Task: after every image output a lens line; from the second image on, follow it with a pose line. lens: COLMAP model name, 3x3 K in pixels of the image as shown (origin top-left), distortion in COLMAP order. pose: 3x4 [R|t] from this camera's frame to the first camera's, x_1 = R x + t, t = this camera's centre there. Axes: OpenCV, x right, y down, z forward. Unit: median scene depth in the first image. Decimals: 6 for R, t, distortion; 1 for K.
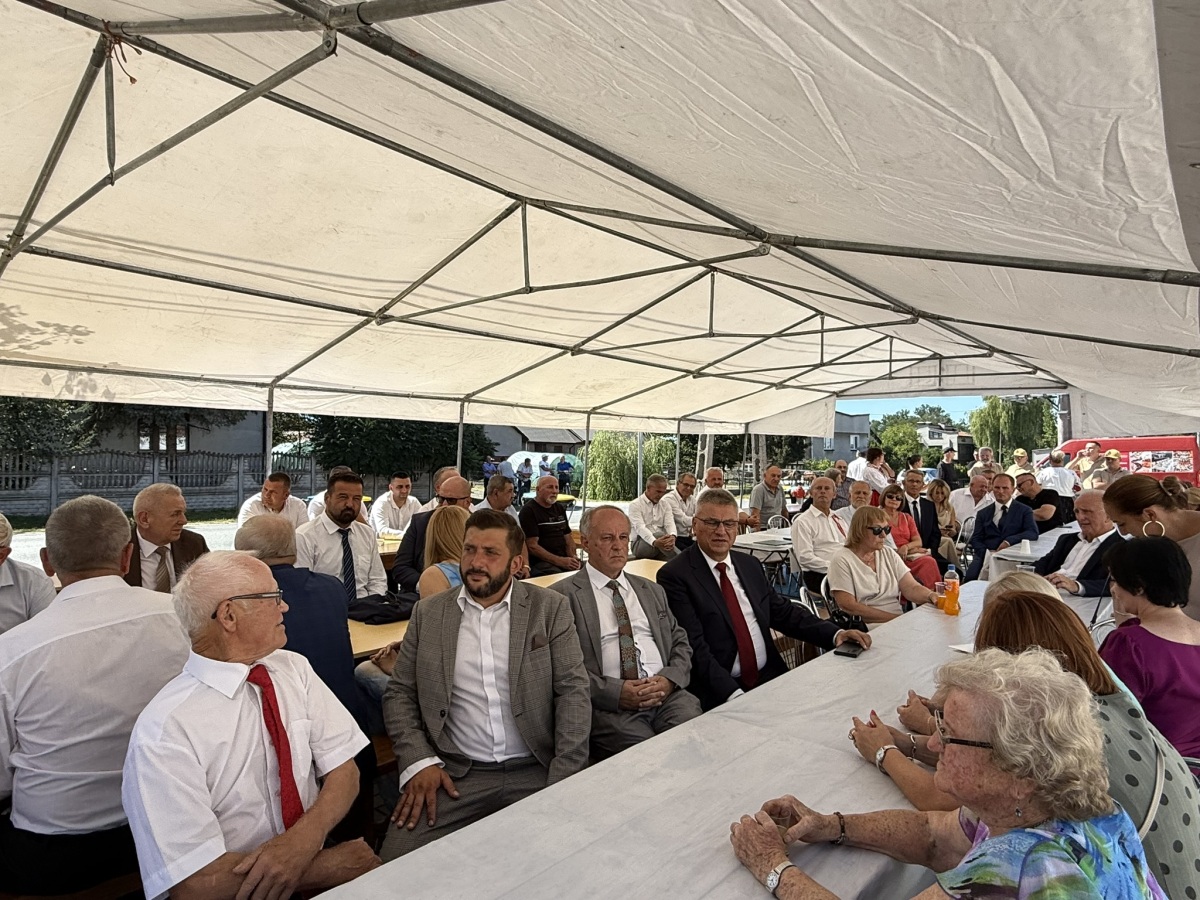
lens RADIAL K [[729.3, 0, 590.8], [0, 729.3, 449.6], [0, 0, 1]] dist [-0.003359, 0.002210]
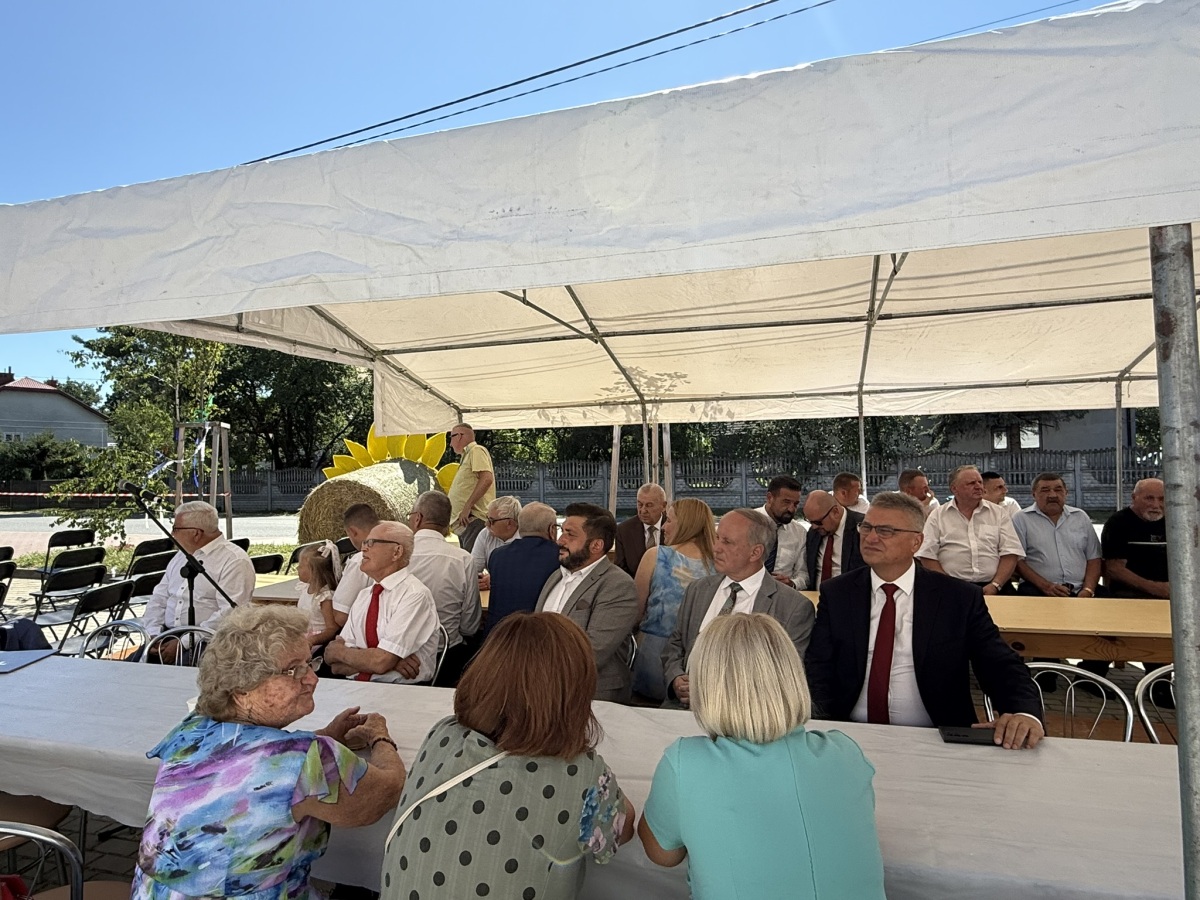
lens RADIAL K [[729.3, 0, 597.5], [0, 729.3, 454.5], [0, 0, 1]] dist [-0.003359, 0.002210]
pose [[0.406653, -0.028576, -0.913136, 0.364472], [0.037639, 0.999186, -0.014507, 0.004931], [0.912807, -0.028471, 0.407398, 0.180191]]
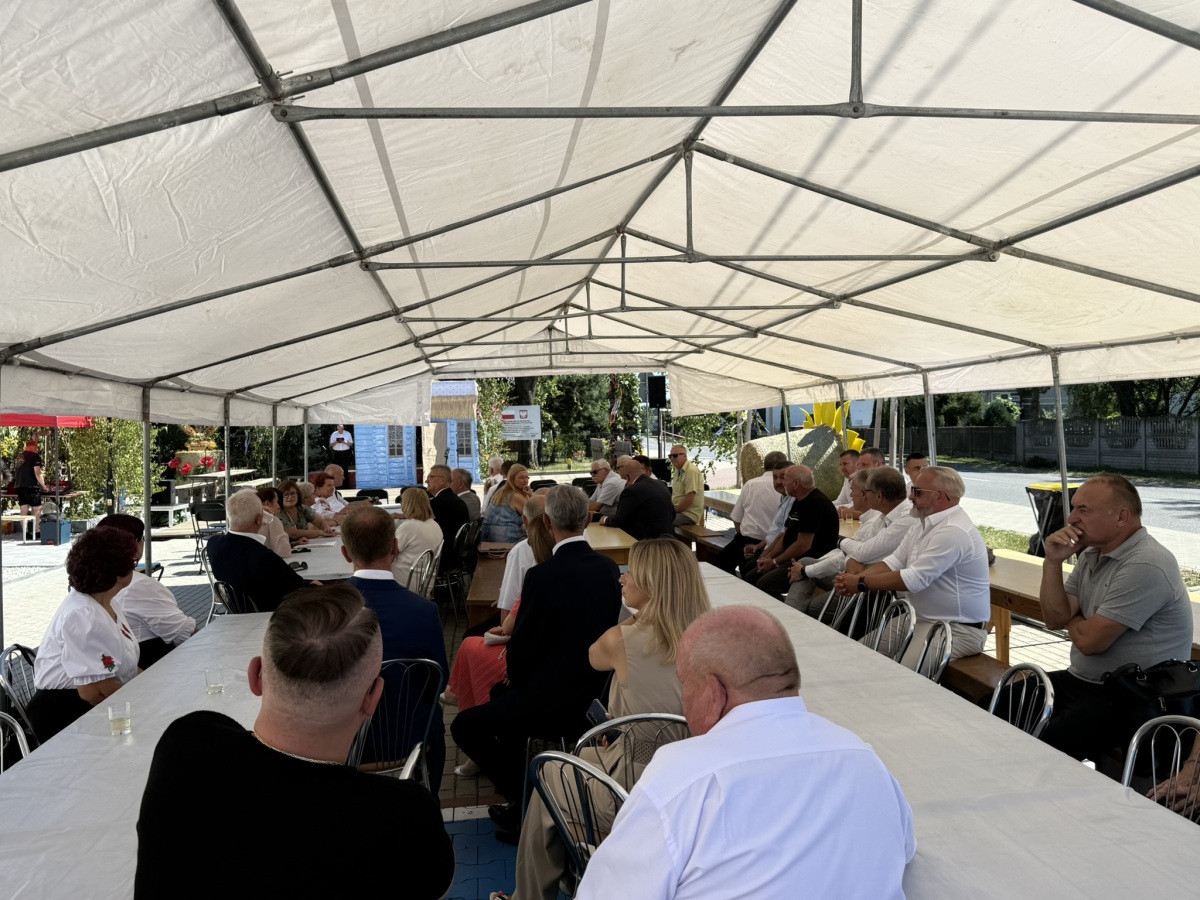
lens RADIAL K [[967.8, 0, 610.1], [0, 967.8, 448.3], [0, 0, 1]] dist [-0.010002, -0.003223]
pose [[-0.657041, 0.024646, -0.753452, 0.882067], [0.032696, 0.999457, 0.004180, 0.005869], [0.753146, -0.021888, -0.657489, 1.465001]]
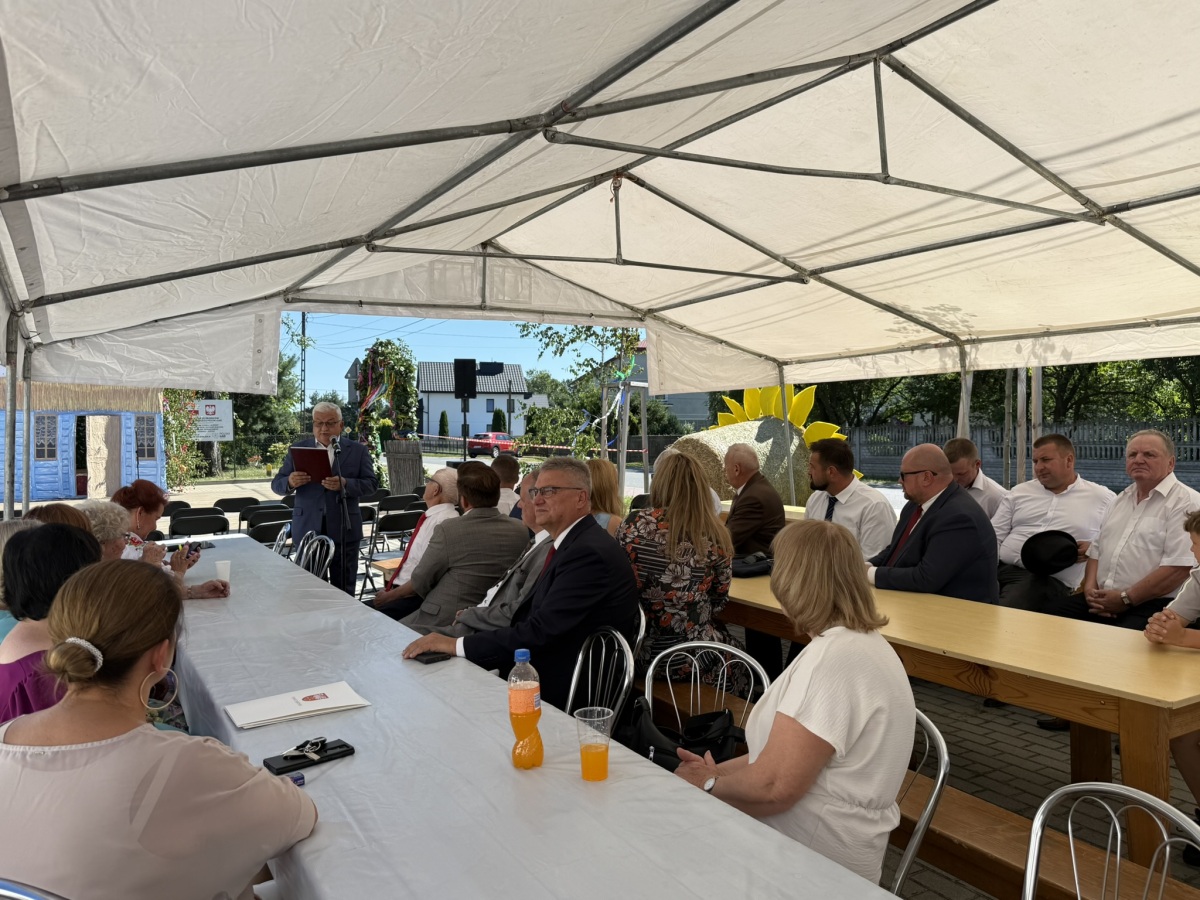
lens RADIAL K [[893.6, 0, 613.5], [0, 893.6, 474.0], [0, 0, 1]] dist [0.051033, -0.057188]
pose [[-0.314060, 0.039061, -0.948599, 0.522354], [0.022830, 0.999175, 0.033585, 0.020832], [0.949129, -0.011109, -0.314692, 0.637127]]
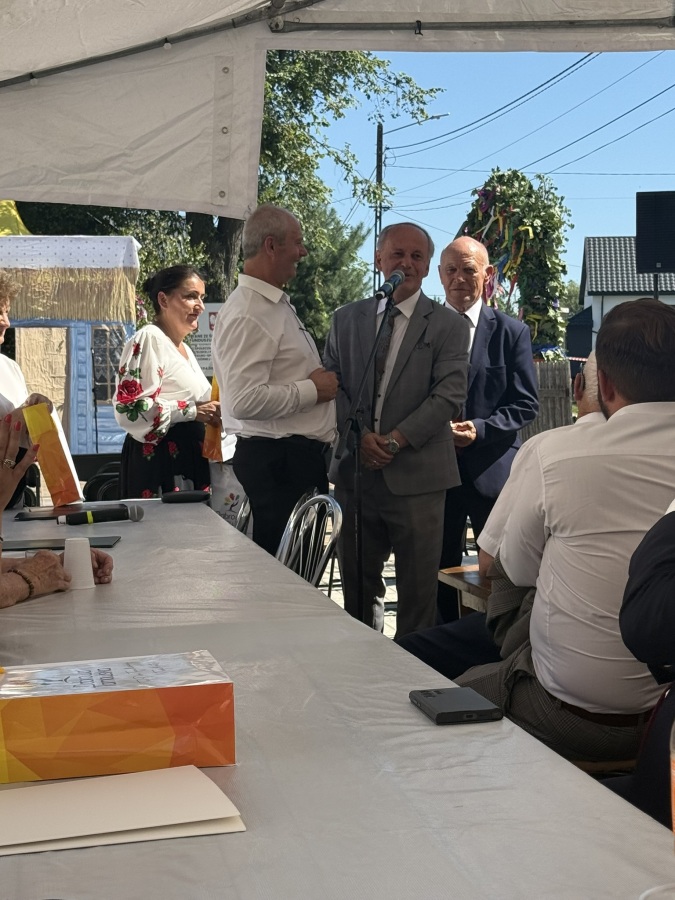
lens RADIAL K [[1682.5, 0, 341.2], [0, 1682.5, 452.7], [0, 0, 1]] dist [0.153741, 0.000000]
pose [[-0.626947, 0.032751, -0.778373, 0.394566], [0.020115, 0.999463, 0.025853, 0.061240], [0.778802, 0.000551, -0.627270, 0.595084]]
